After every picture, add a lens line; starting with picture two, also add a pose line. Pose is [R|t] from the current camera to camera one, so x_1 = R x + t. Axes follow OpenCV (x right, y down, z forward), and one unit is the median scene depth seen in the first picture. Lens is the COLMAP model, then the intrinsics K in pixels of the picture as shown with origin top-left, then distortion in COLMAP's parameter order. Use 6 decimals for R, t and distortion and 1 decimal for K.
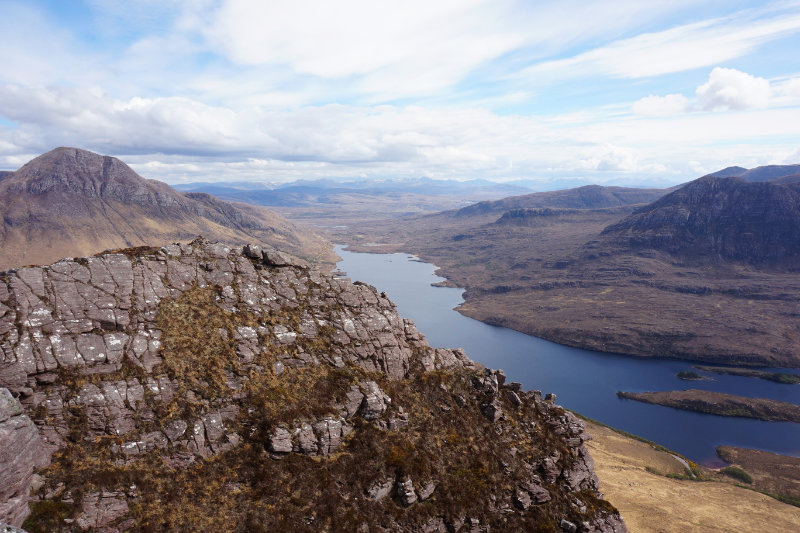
lens RADIAL K [[528.4, 0, 409.2], [0, 528.4, 266.2], [0, 0, 1]] dist [-0.059261, 0.031758]
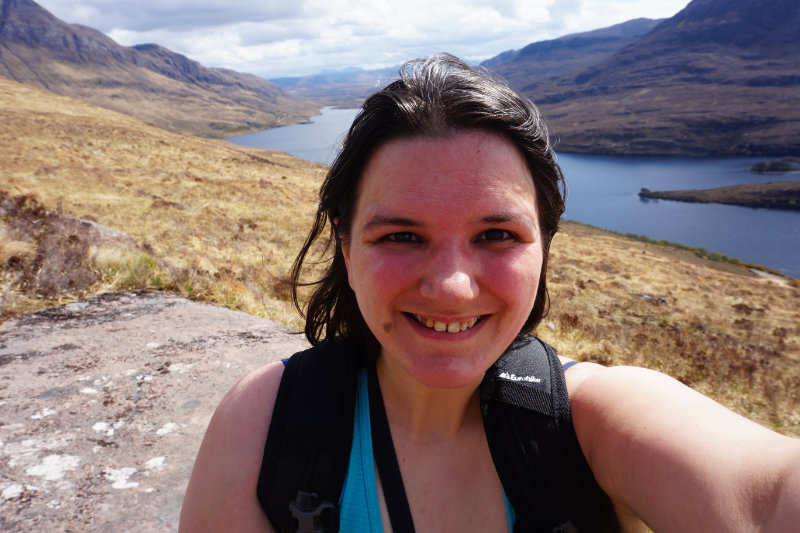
lens RADIAL K [[528.4, 0, 406.0], [0, 528.4, 259.6], [0, 0, 1]] dist [-0.059261, 0.031758]
pose [[0.994336, -0.042335, -0.097489, 0.150365], [0.059094, 0.982609, 0.176030, 0.148720], [0.088341, -0.180794, 0.979545, 0.311703]]
